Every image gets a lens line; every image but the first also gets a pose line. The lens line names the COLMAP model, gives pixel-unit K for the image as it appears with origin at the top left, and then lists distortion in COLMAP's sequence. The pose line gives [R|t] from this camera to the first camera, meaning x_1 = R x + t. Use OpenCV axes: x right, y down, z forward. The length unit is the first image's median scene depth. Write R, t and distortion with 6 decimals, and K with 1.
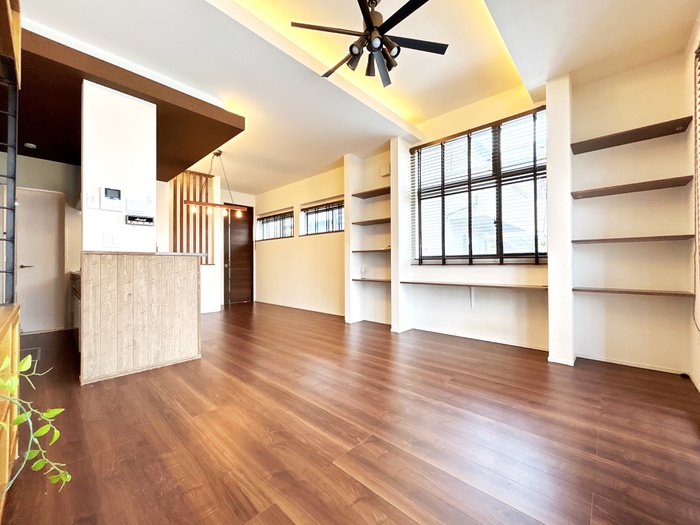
lens RADIAL K [[282.3, 0, 350.8], [0, 282.3, 262.7], [0, 0, 1]] dist [-0.000573, 0.000274]
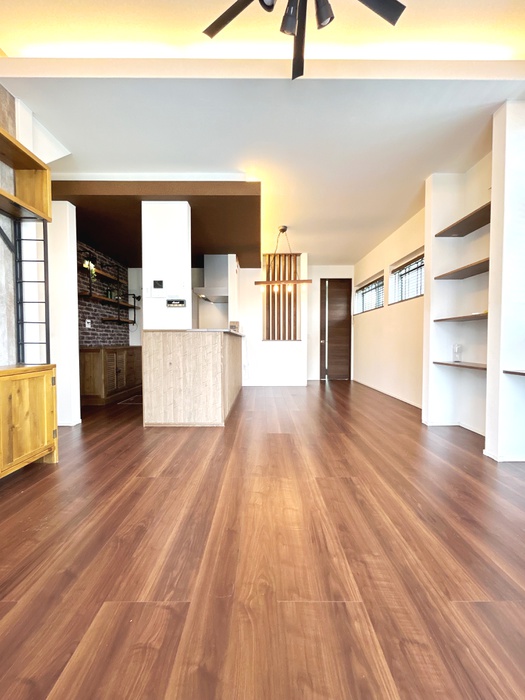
lens RADIAL K [[282.3, 0, 263.7], [0, 282.3, 351.2], [0, 0, 1]] dist [-0.000573, 0.000274]
pose [[0.683305, 0.028933, -0.729559, 0.236984], [0.002068, 0.999134, 0.041561, 0.004494], [0.730130, -0.029908, 0.682654, 0.258382]]
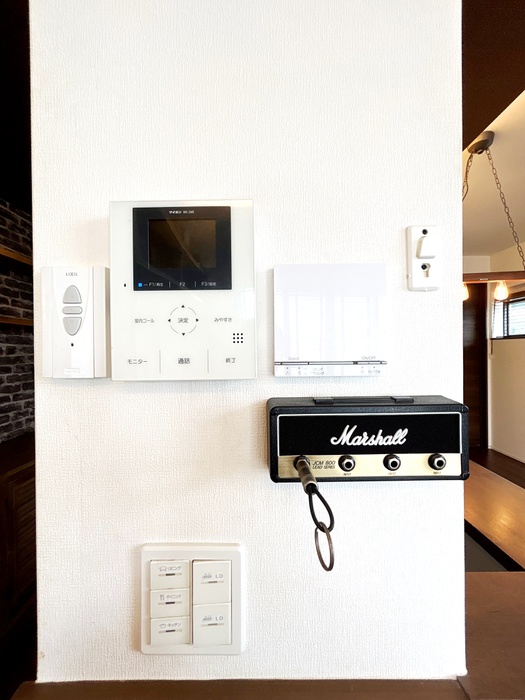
lens RADIAL K [[282.3, 0, 262.5], [0, 282.3, 348.9], [0, 0, 1]] dist [-0.000573, 0.000274]
pose [[0.676973, -0.000603, -0.736008, -0.403422], [0.008271, 0.999943, 0.006788, -0.110284], [0.735962, -0.010683, 0.676939, 0.521707]]
